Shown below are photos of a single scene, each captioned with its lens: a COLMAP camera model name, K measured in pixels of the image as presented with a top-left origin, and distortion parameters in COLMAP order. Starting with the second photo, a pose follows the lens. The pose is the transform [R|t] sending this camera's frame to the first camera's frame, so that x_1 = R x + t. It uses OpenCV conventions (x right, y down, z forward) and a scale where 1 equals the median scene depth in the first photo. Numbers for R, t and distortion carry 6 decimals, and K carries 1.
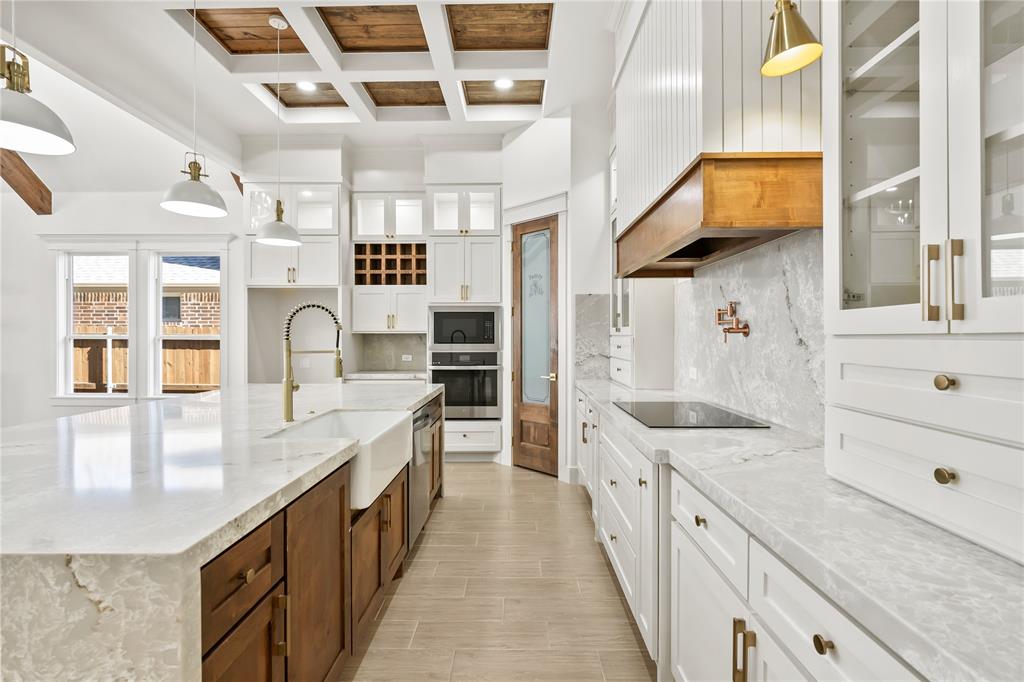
lens RADIAL K [[477.6, 0, 510.5], [0, 477.6, 335.3], [0, 0, 1]] dist [0.000434, 0.000194]
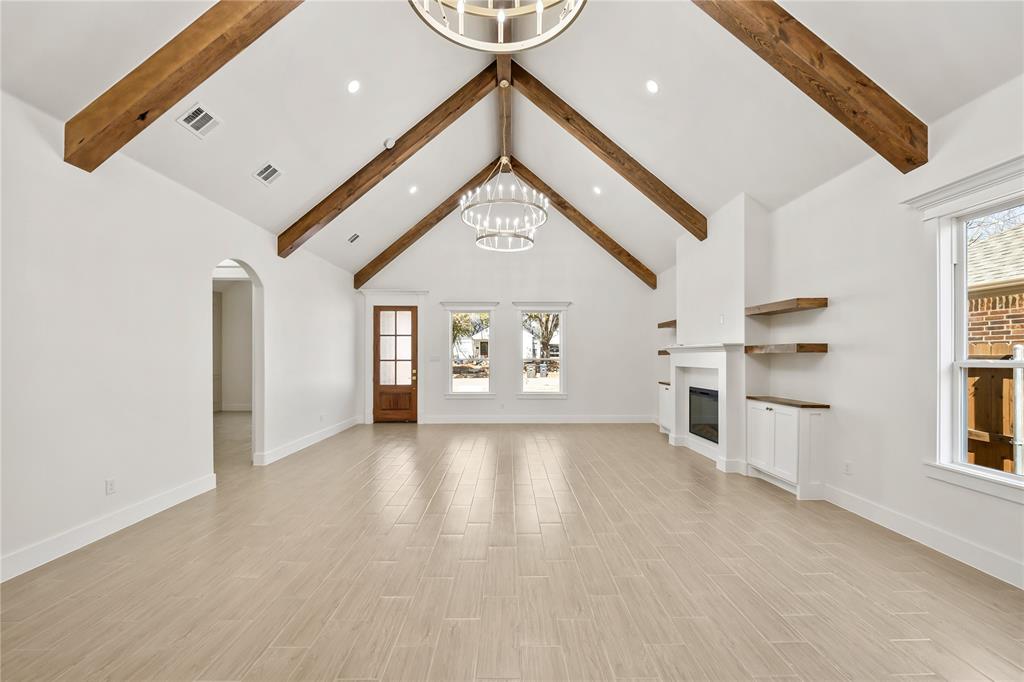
lens RADIAL K [[395.6, 0, 510.6], [0, 395.6, 356.3], [0, 0, 1]] dist [-0.015595, -0.000138]
pose [[0.018404, 0.003325, -0.999825, -0.977426], [0.004515, 0.999984, 0.003408, -0.020687], [0.999820, -0.004577, 0.018389, 0.940491]]
